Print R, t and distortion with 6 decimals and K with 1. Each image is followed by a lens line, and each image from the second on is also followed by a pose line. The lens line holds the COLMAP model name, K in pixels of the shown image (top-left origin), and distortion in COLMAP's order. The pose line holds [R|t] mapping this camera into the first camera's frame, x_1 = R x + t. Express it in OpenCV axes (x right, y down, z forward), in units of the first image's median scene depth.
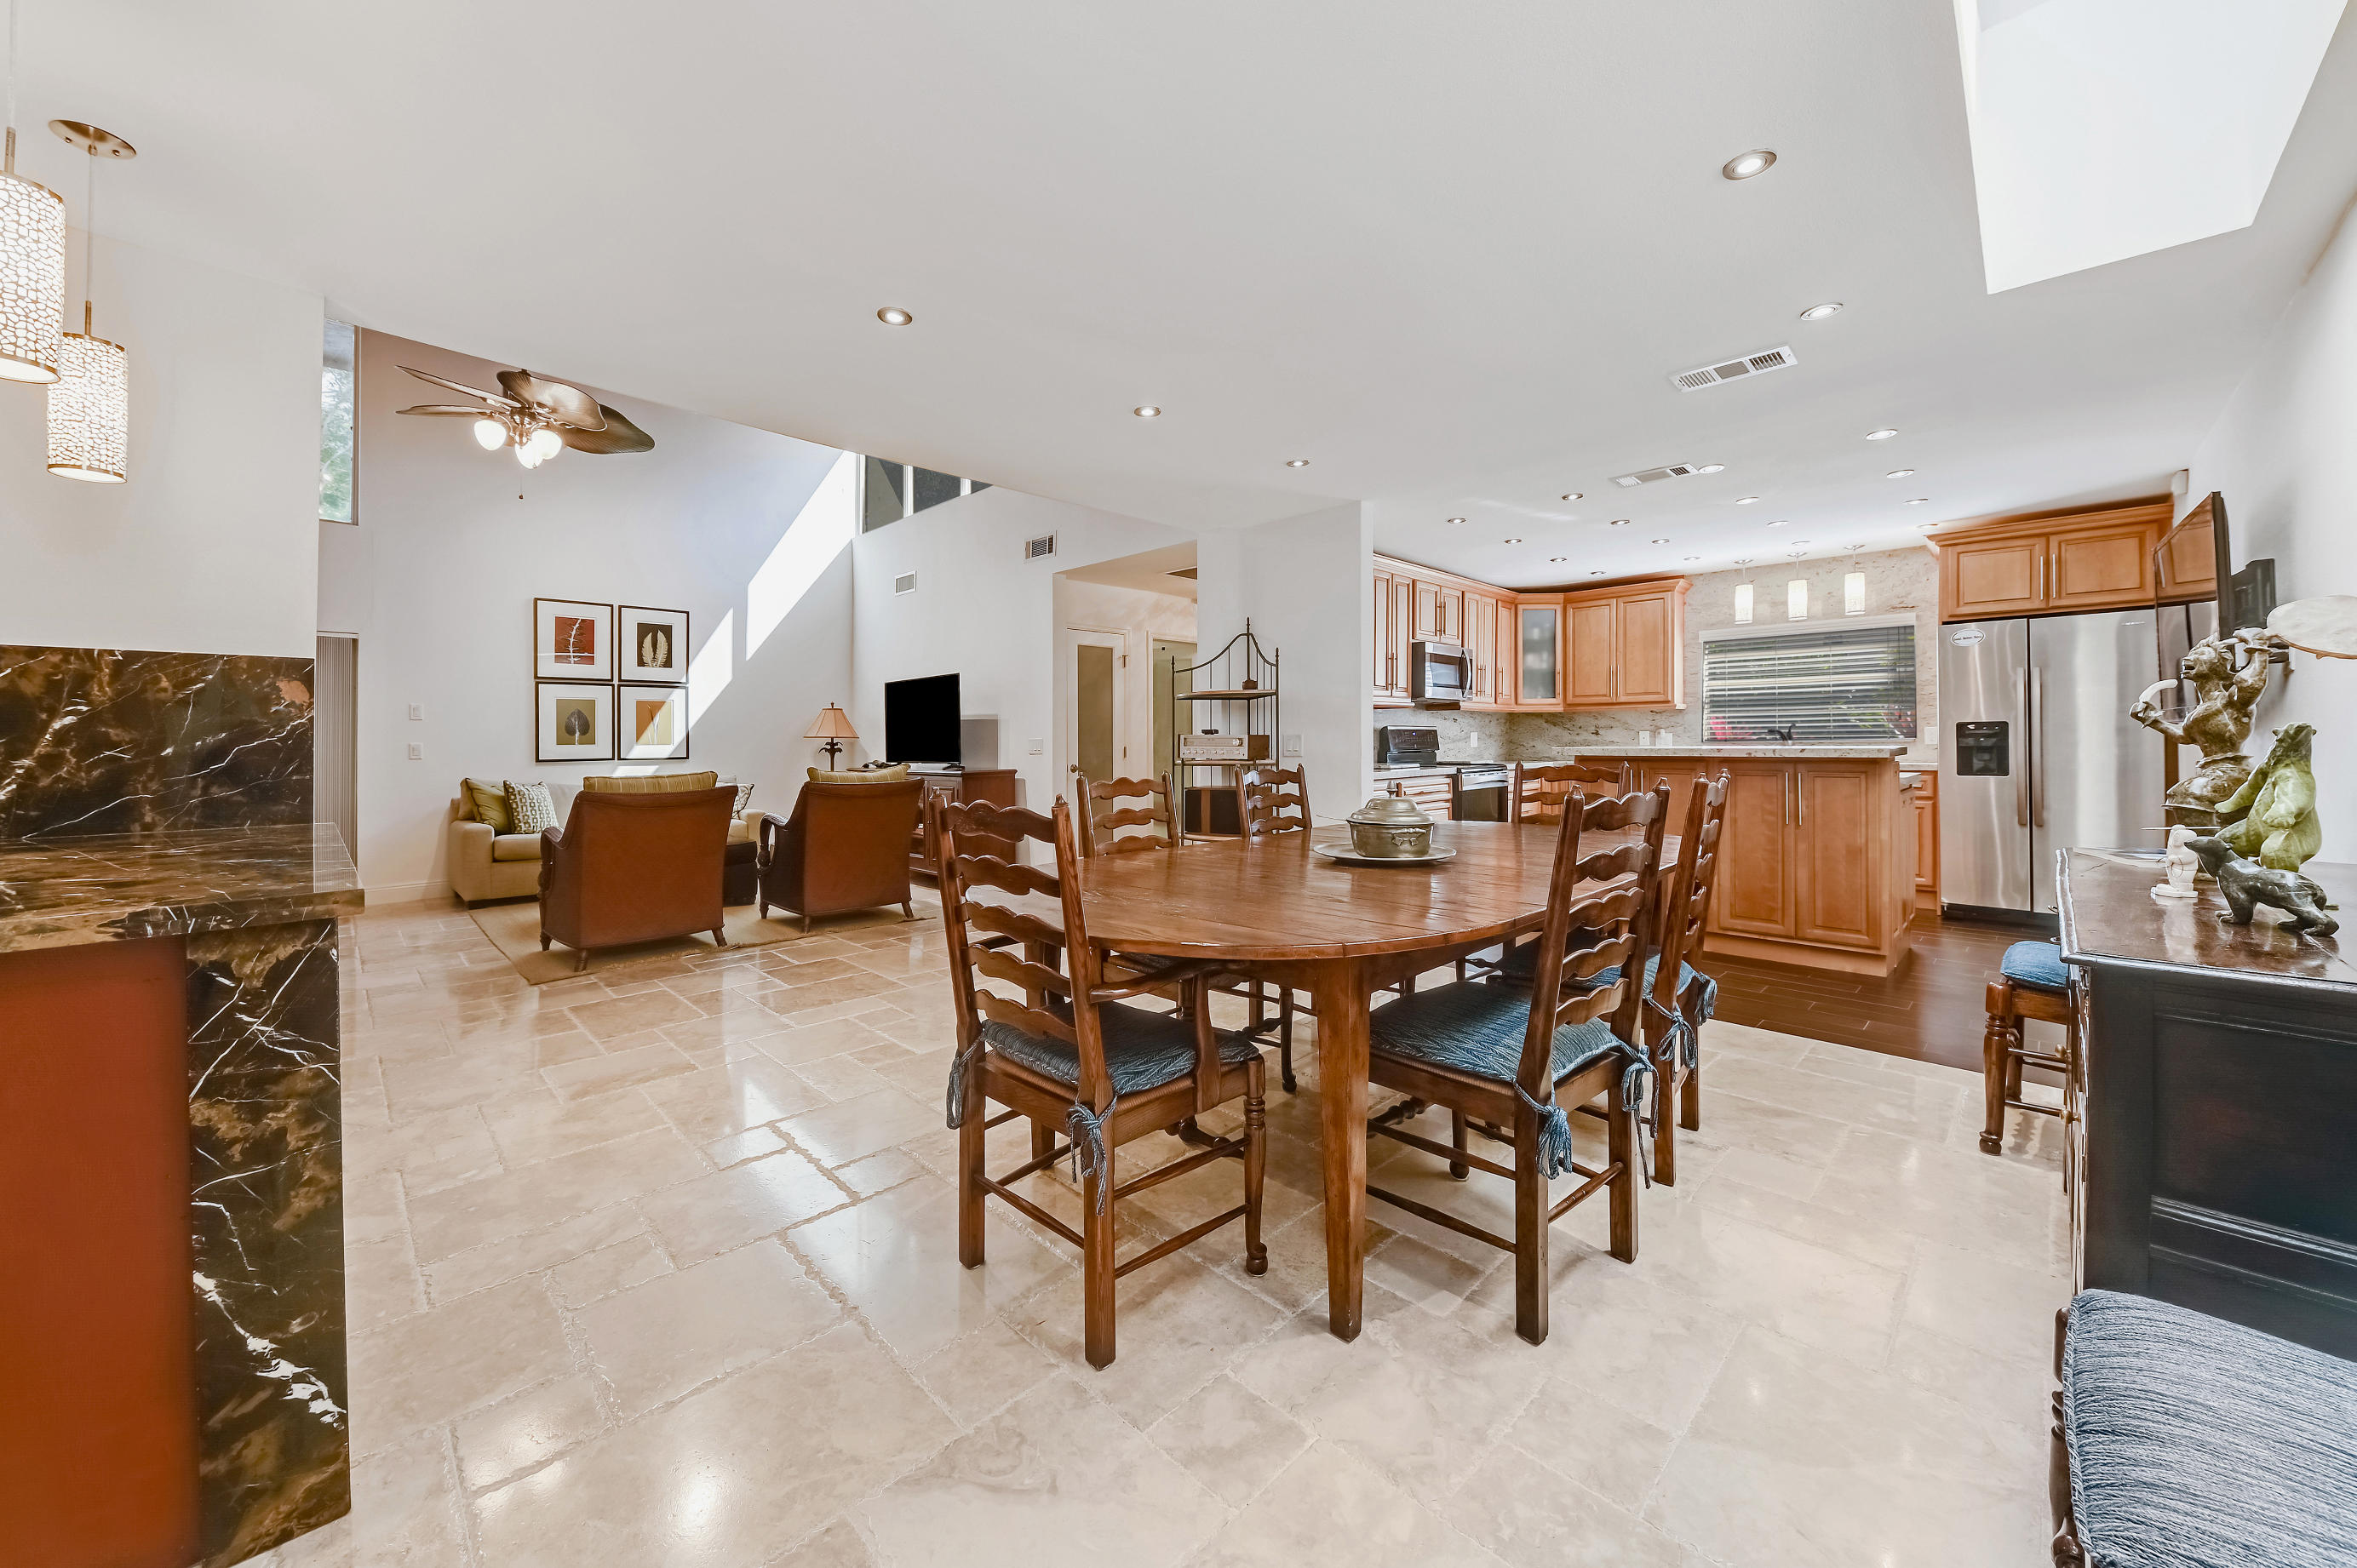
lens RADIAL K [[879.7, 0, 1158.9], [0, 879.7, 748.6], [0, 0, 1]] dist [0.008561, -0.005153]
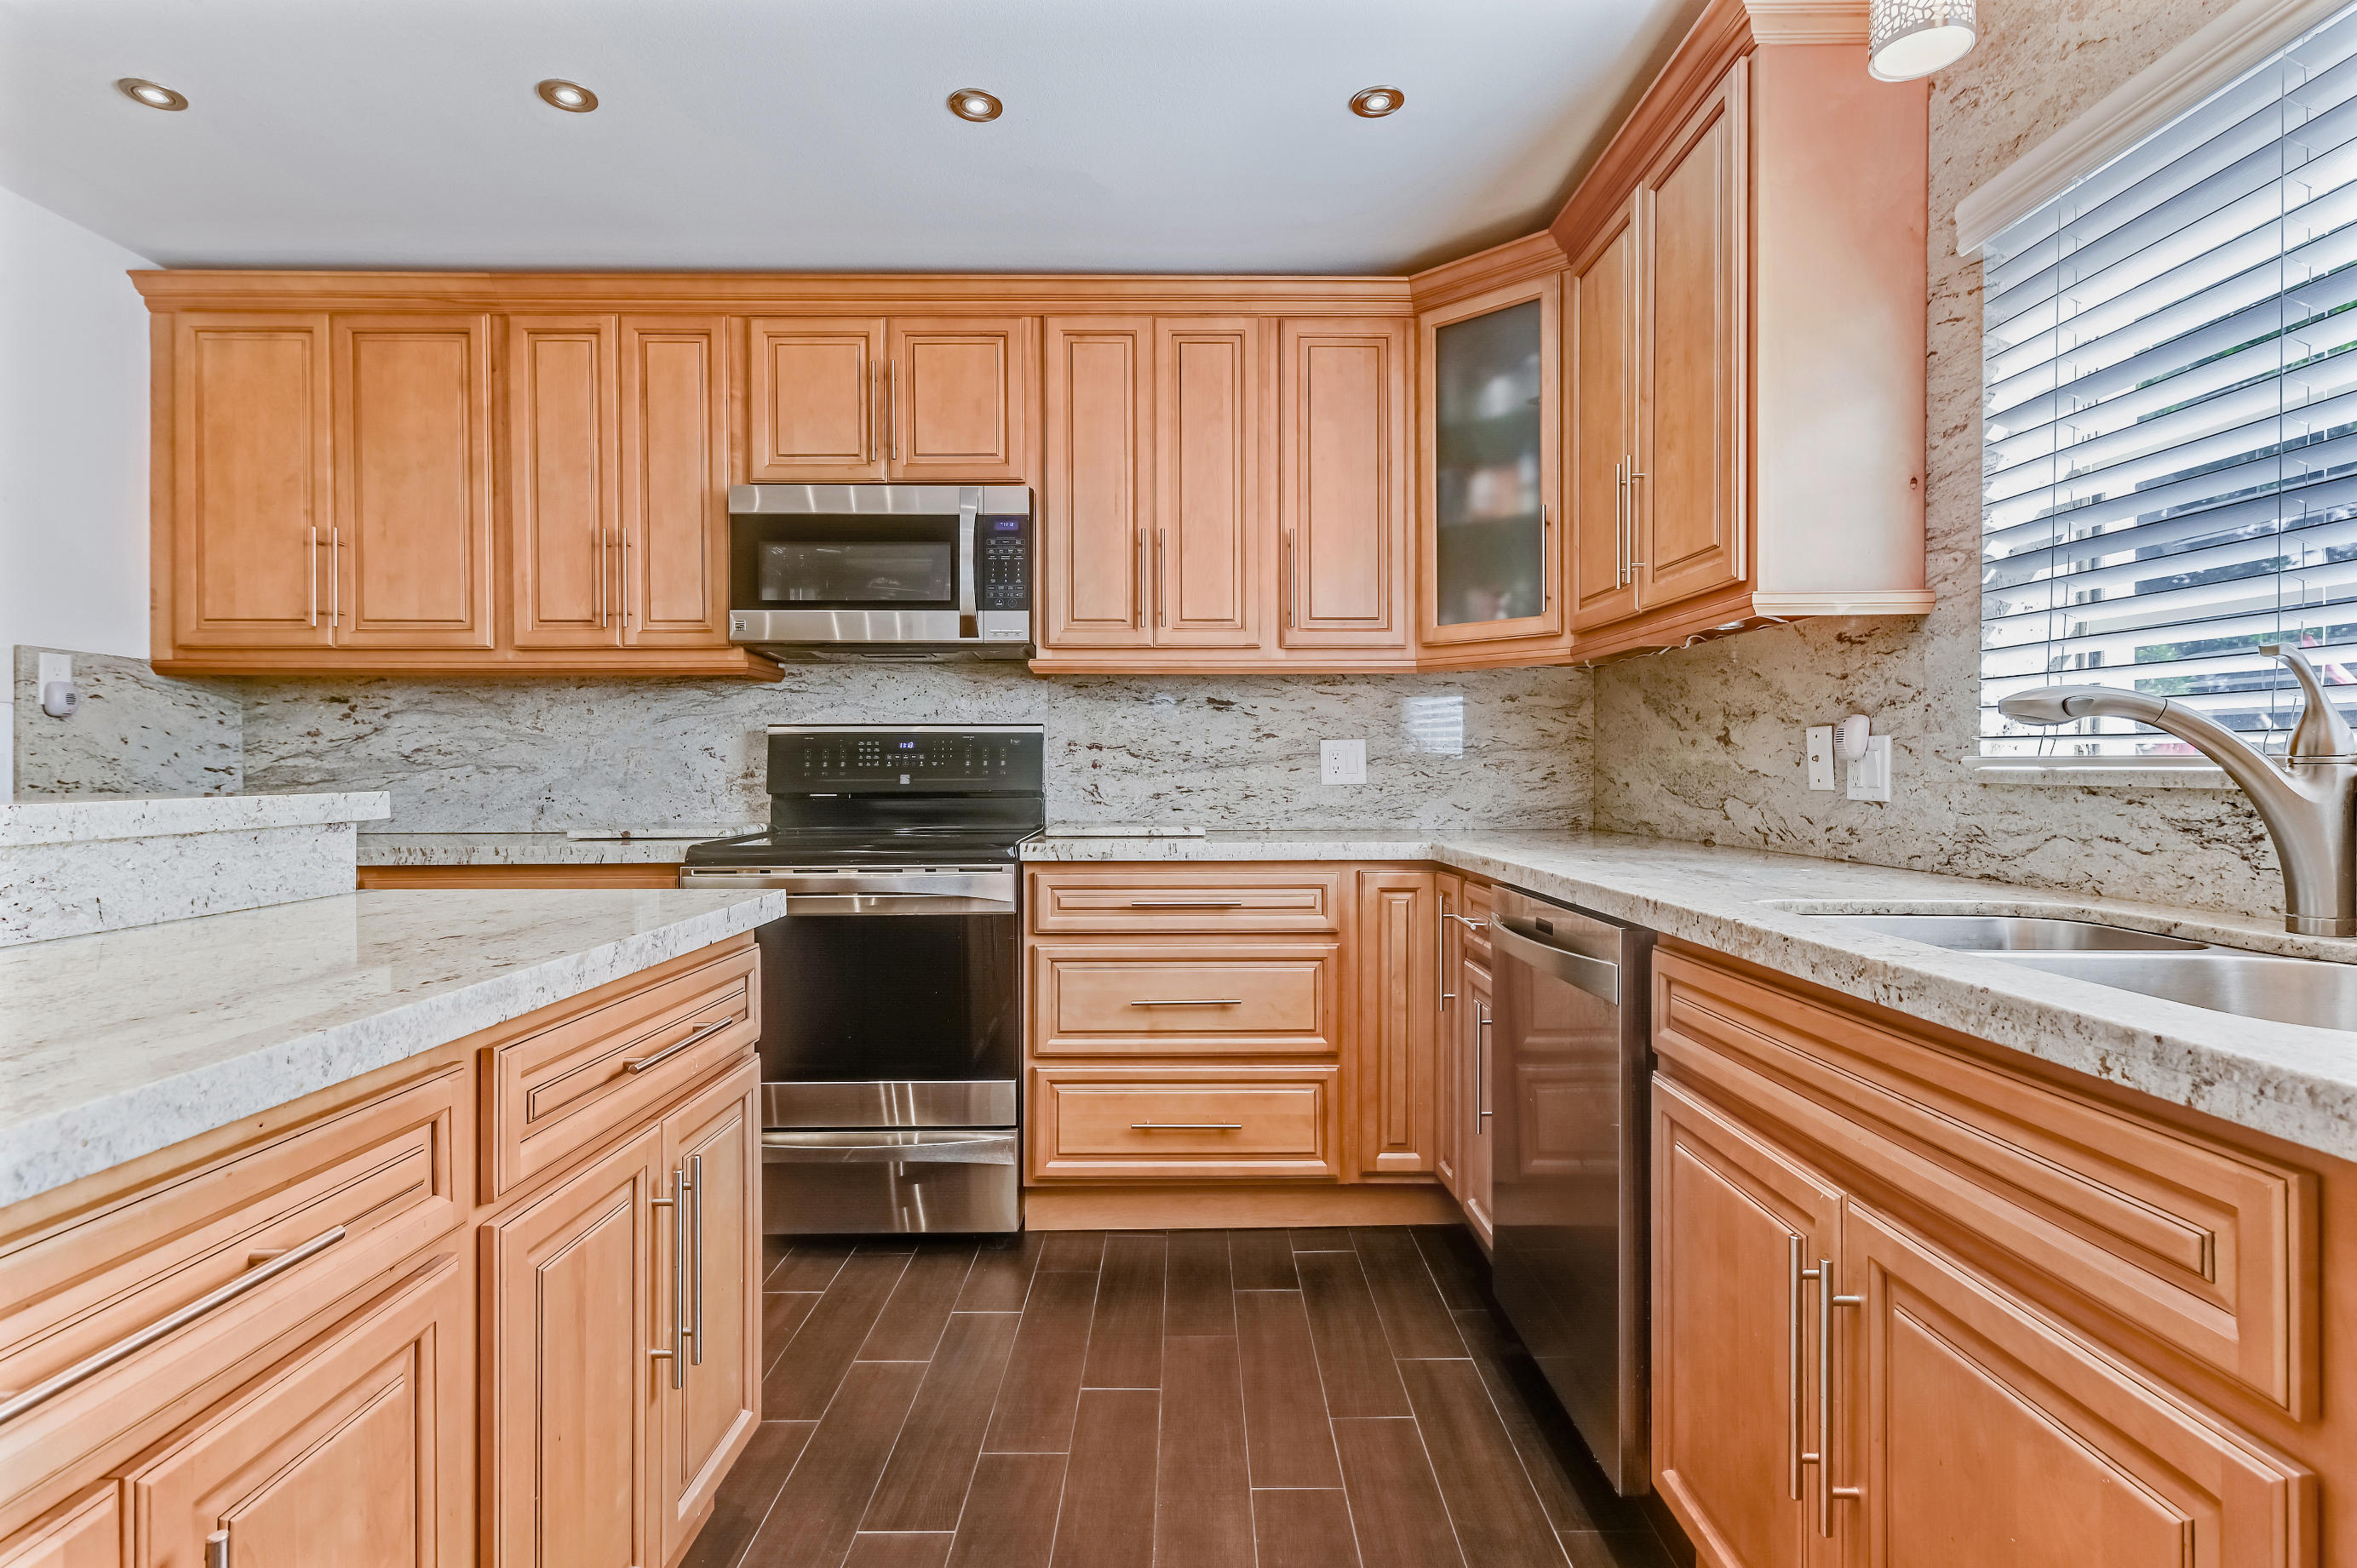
lens RADIAL K [[1209.0, 0, 1160.8], [0, 1209.0, 761.1], [0, 0, 1]] dist [0.035161, 0.001279]
pose [[0.700285, 0.001606, -0.713862, 1.958733], [-0.005651, 0.999979, -0.003293, -0.025122], [0.713841, 0.006340, 0.700279, 1.966514]]
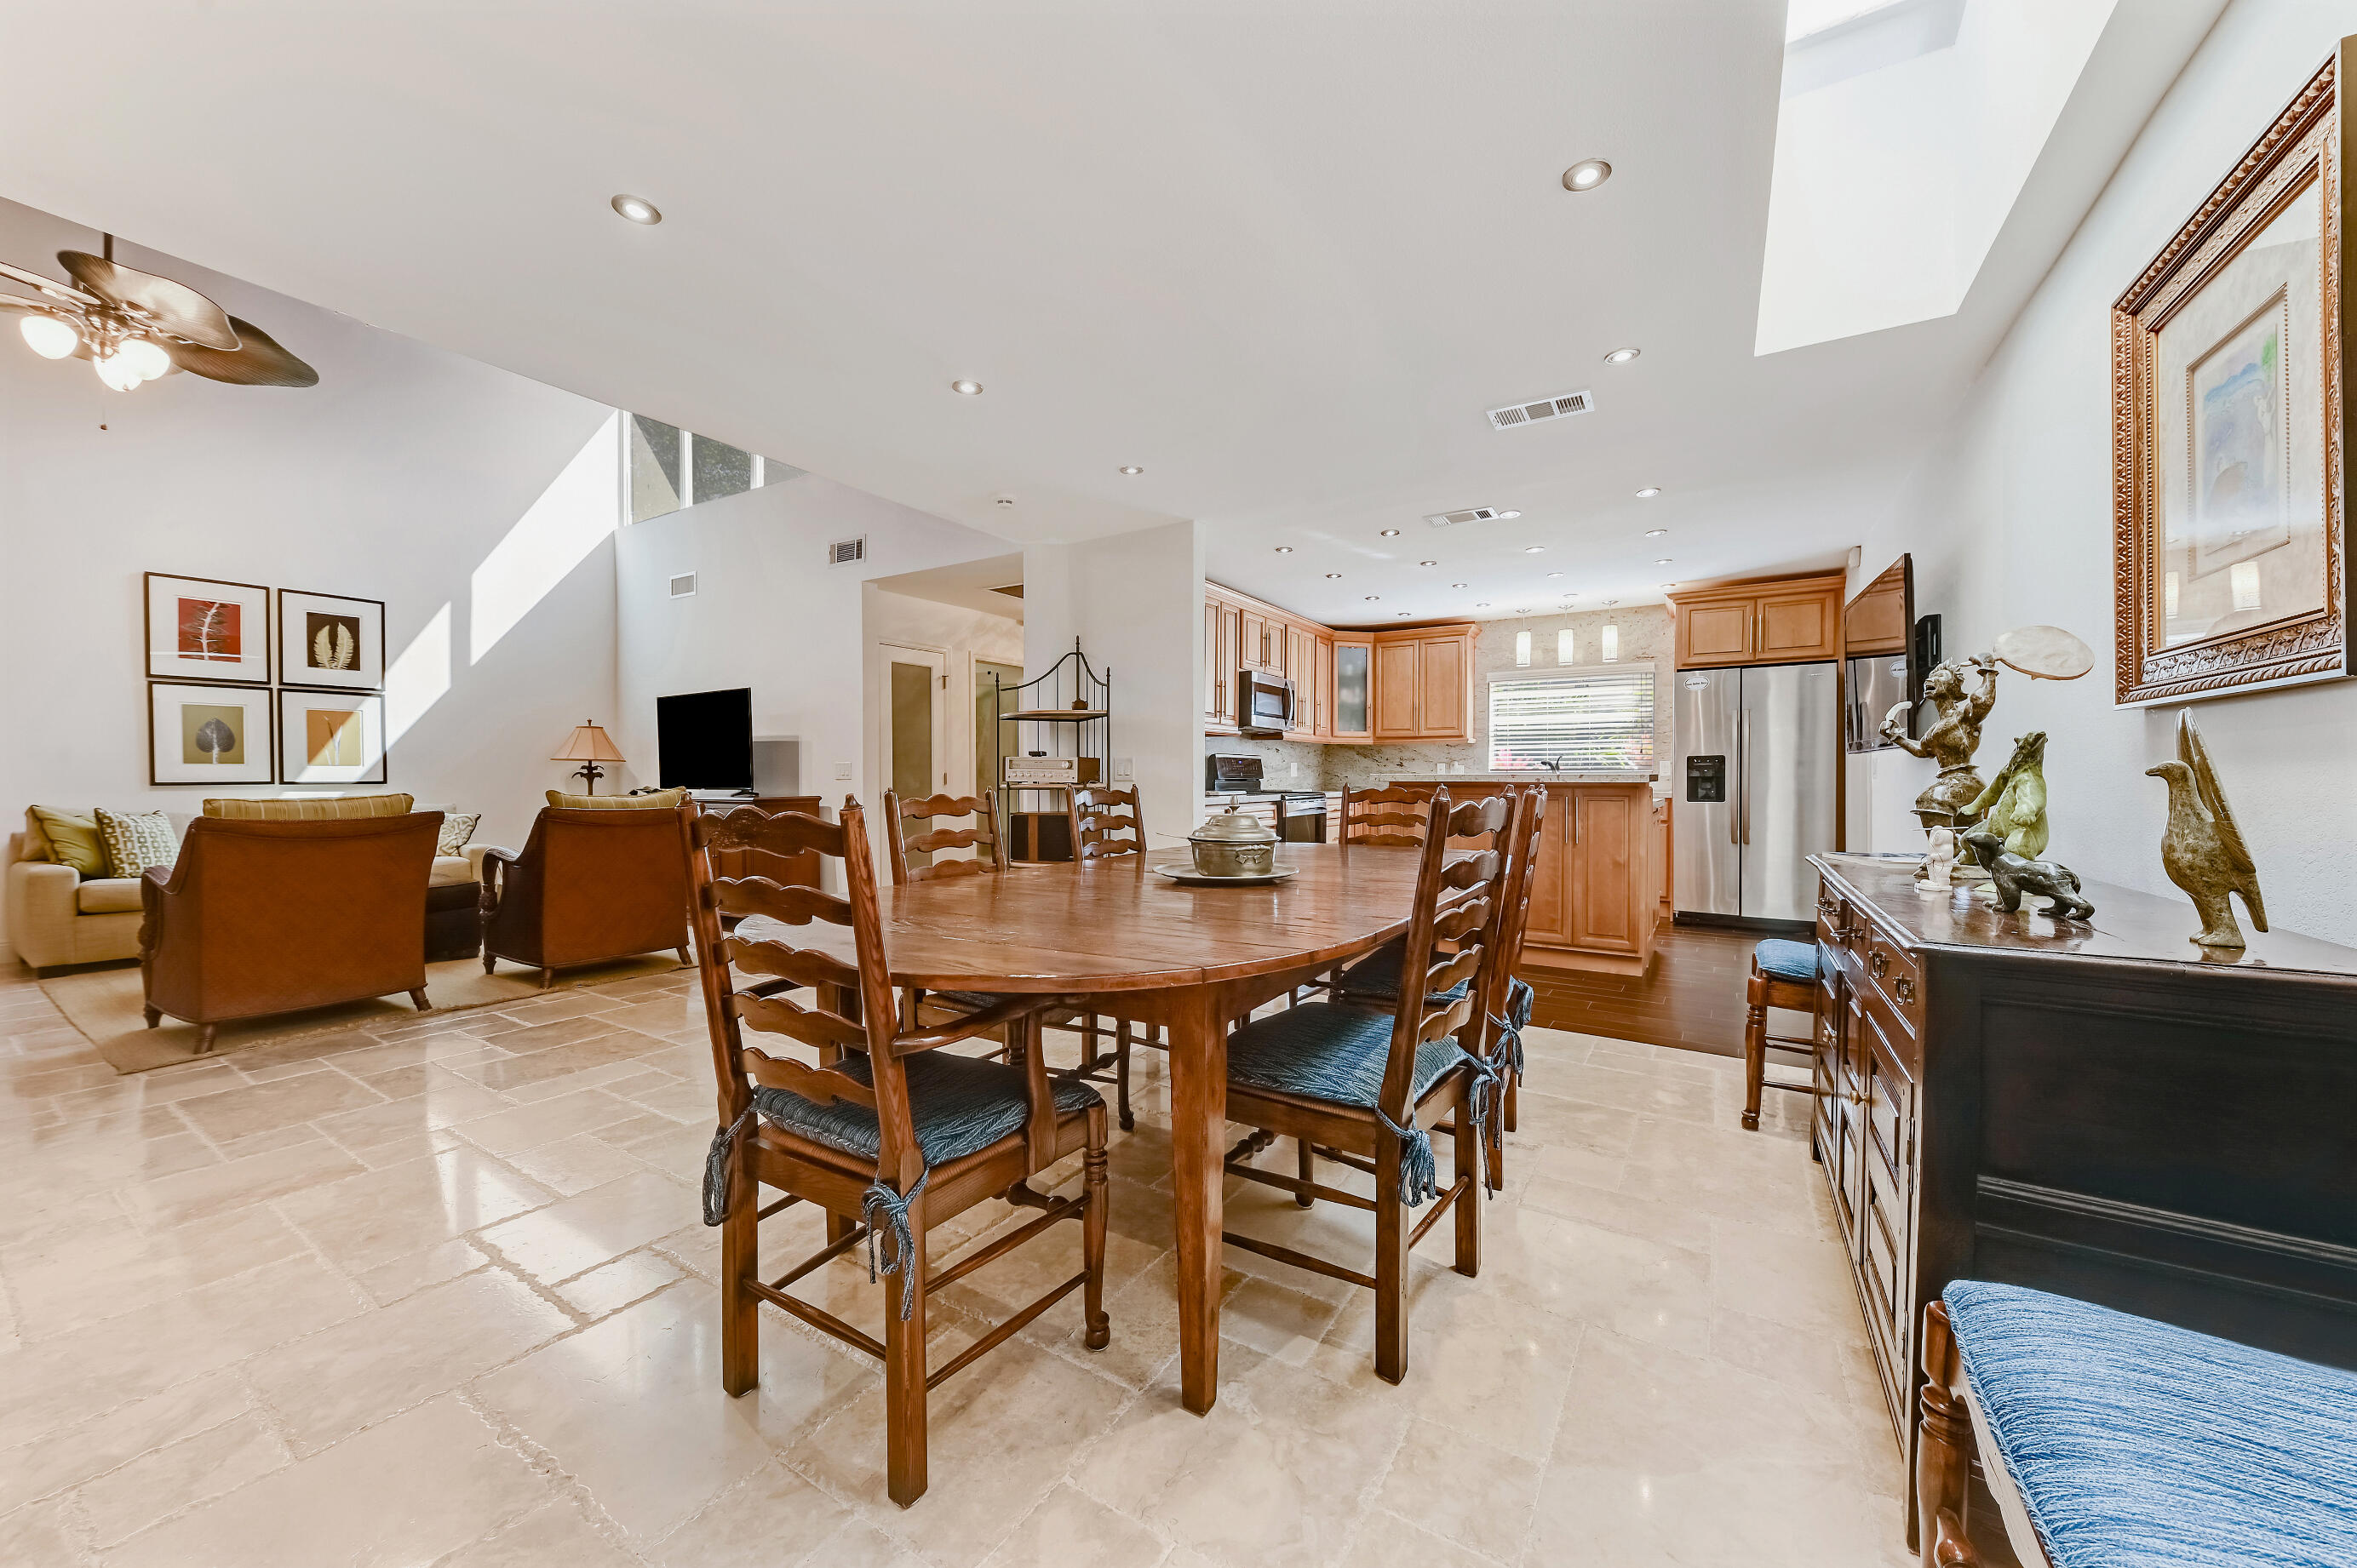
lens RADIAL K [[879.7, 0, 1198.7], [0, 879.7, 803.2], [0, 0, 1]] dist [0.008561, -0.005153]
pose [[0.970977, -0.001775, 0.239167, -0.000002], [-0.004346, 0.999676, 0.025067, 0.011473], [-0.239134, -0.025379, 0.970655, 0.049714]]
